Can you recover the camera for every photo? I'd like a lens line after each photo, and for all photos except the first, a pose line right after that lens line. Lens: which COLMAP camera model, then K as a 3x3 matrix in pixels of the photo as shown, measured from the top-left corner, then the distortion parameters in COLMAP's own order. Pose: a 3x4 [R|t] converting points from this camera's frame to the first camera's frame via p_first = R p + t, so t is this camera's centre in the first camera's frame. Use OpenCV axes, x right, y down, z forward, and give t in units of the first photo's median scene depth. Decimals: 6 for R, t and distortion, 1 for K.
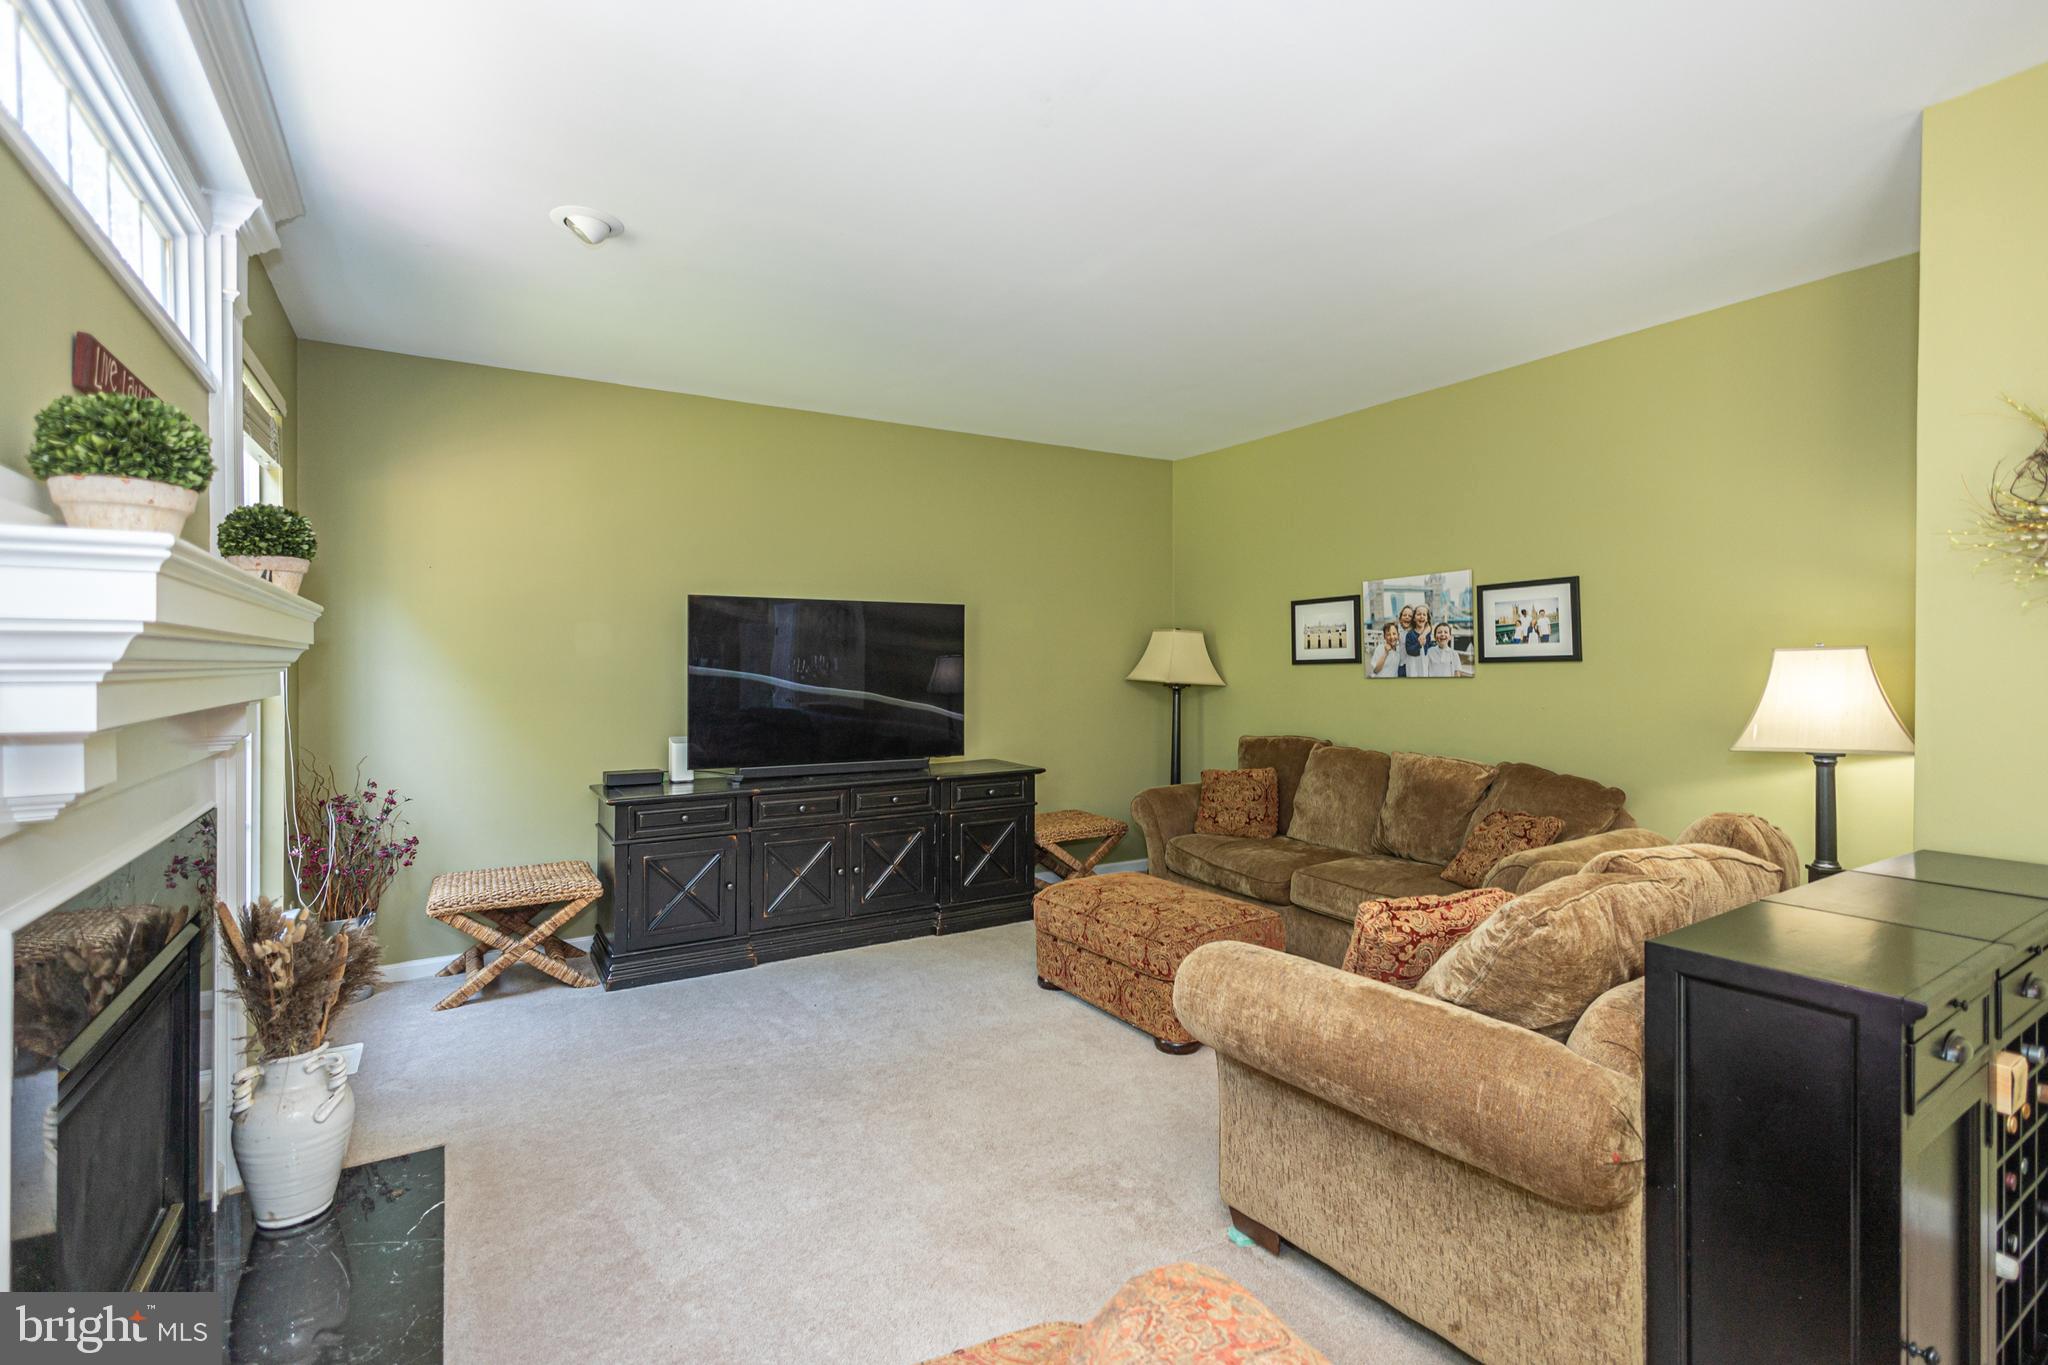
lens RADIAL K [[965.4, 0, 1001.2], [0, 965.4, 657.9], [0, 0, 1]] dist [0.010073, -0.002059]
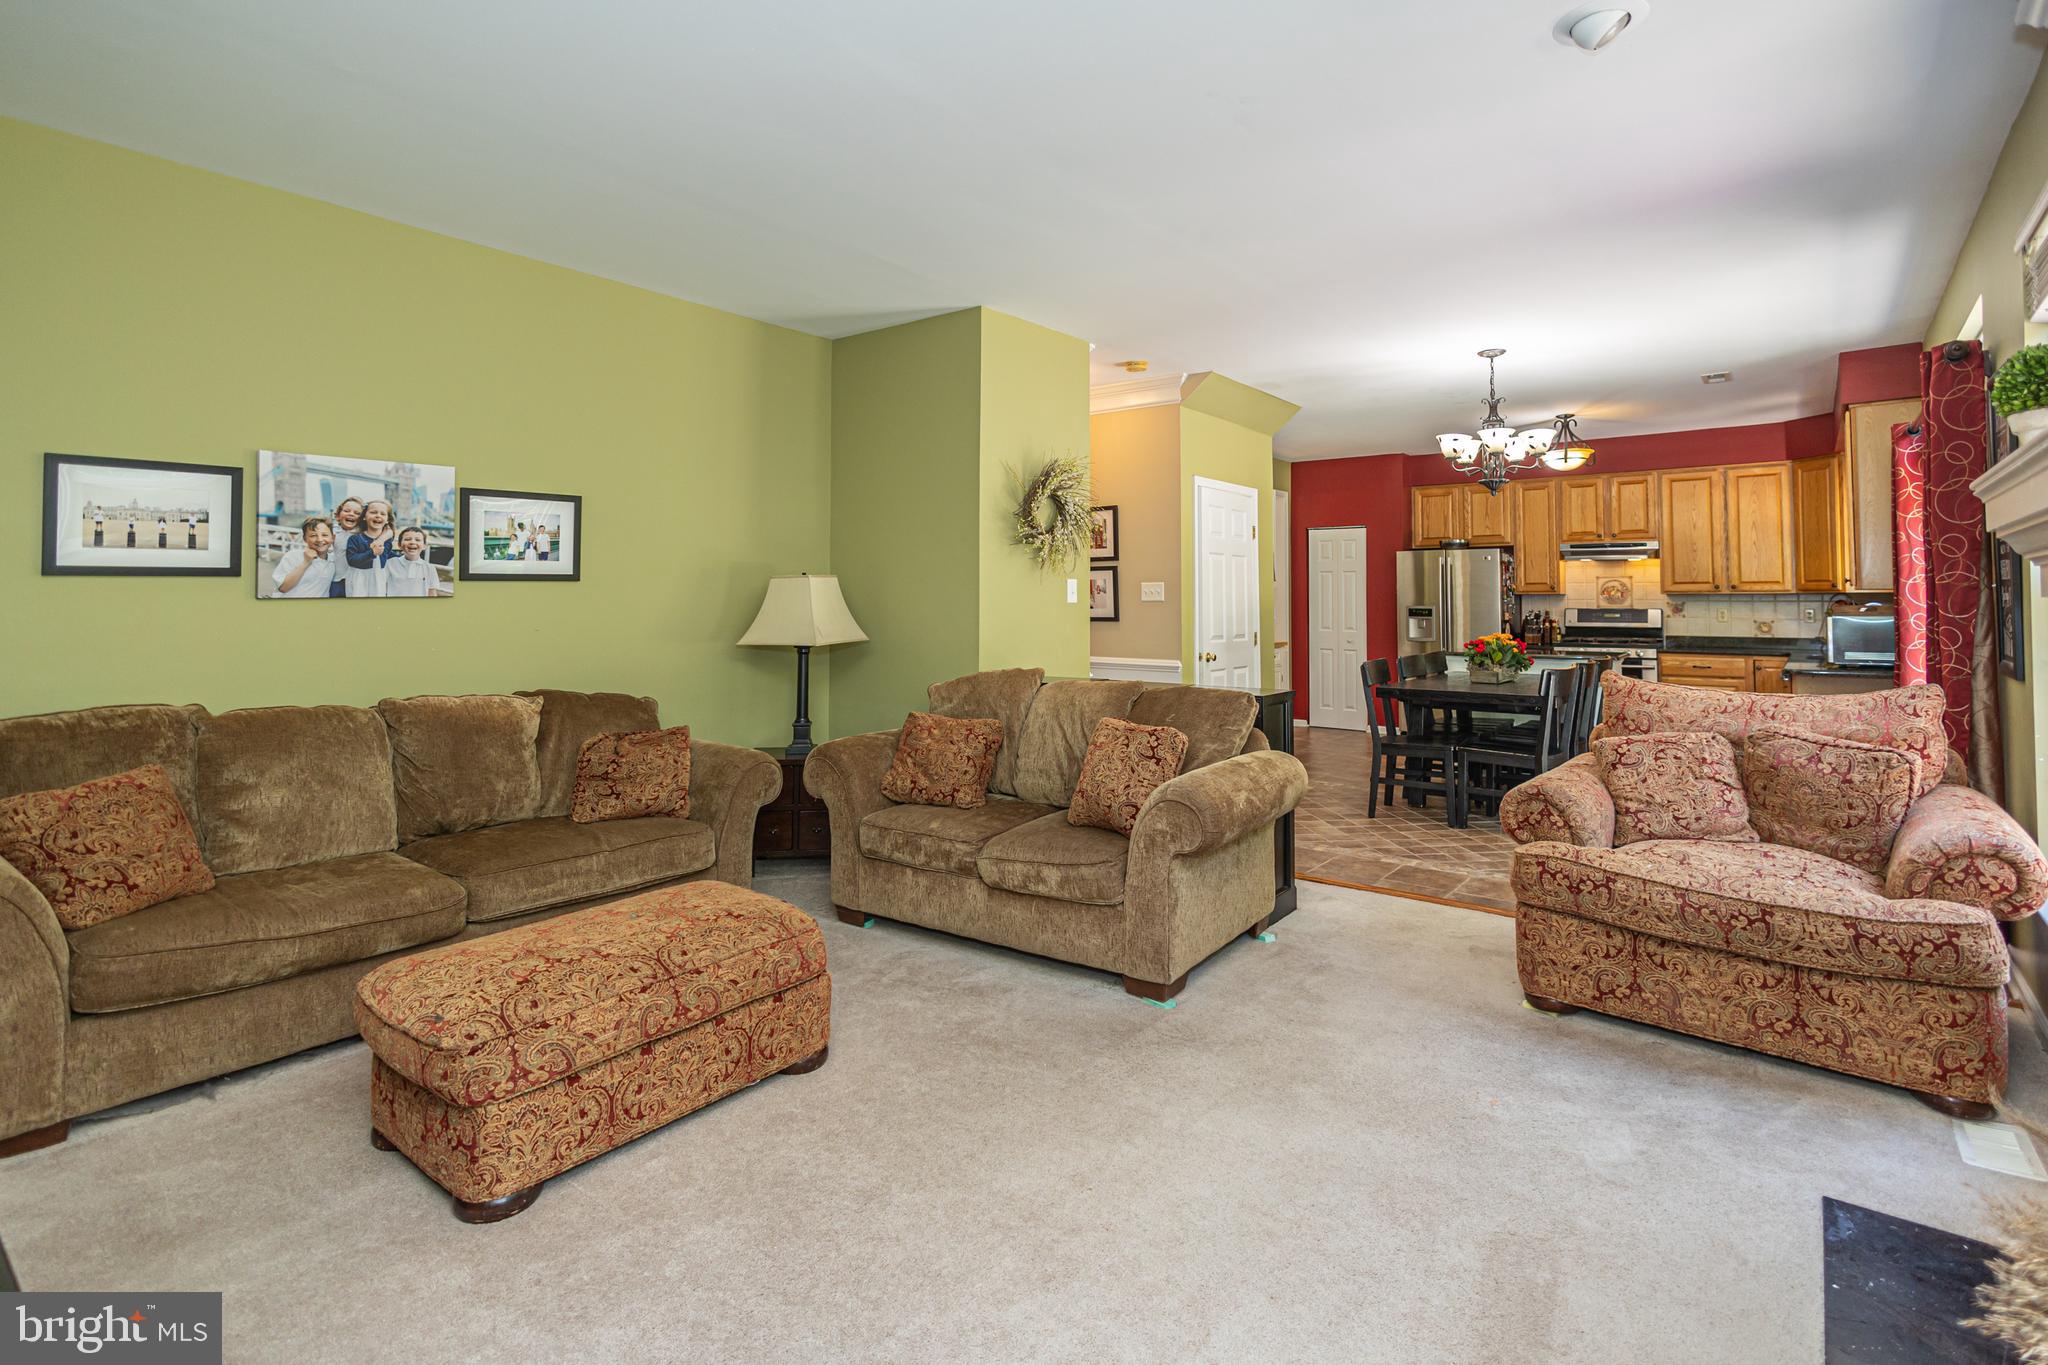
lens RADIAL K [[965.4, 0, 1048.1], [0, 965.4, 568.7], [0, 0, 1]] dist [0.010073, -0.002059]
pose [[-0.378619, 0.036268, 0.924842, -0.453276], [-0.004488, 0.999148, -0.041019, 0.026446], [-0.925542, -0.019681, -0.378134, 0.803431]]
